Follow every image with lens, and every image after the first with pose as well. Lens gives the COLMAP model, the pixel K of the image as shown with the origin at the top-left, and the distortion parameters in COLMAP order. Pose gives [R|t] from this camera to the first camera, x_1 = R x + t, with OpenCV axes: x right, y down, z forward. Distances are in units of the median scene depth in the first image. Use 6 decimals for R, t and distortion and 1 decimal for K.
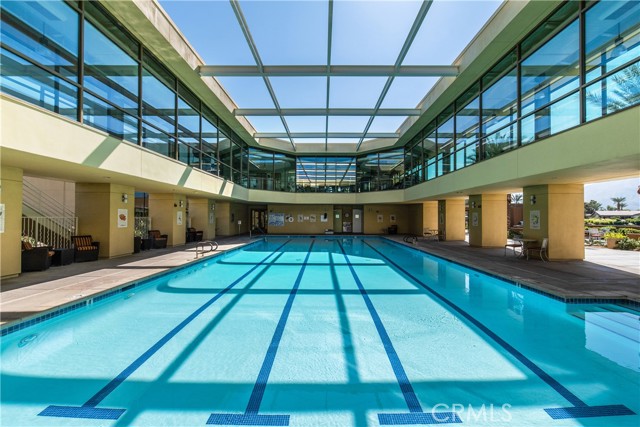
lens RADIAL K [[265.0, 0, 320.0], [0, 265.0, 213.5], [0, 0, 1]] dist [-0.066990, 0.000237]
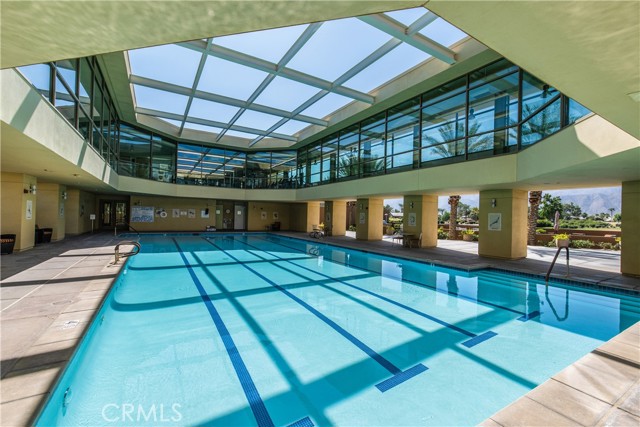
lens RADIAL K [[269.1, 0, 320.0], [0, 269.1, 213.5], [0, 0, 1]] dist [-0.047681, -0.000120]
pose [[0.841314, 0.023517, 0.540035, -0.179136], [-0.031487, 0.999489, 0.005528, -0.001218], [-0.539629, -0.021655, 0.841624, 0.012694]]
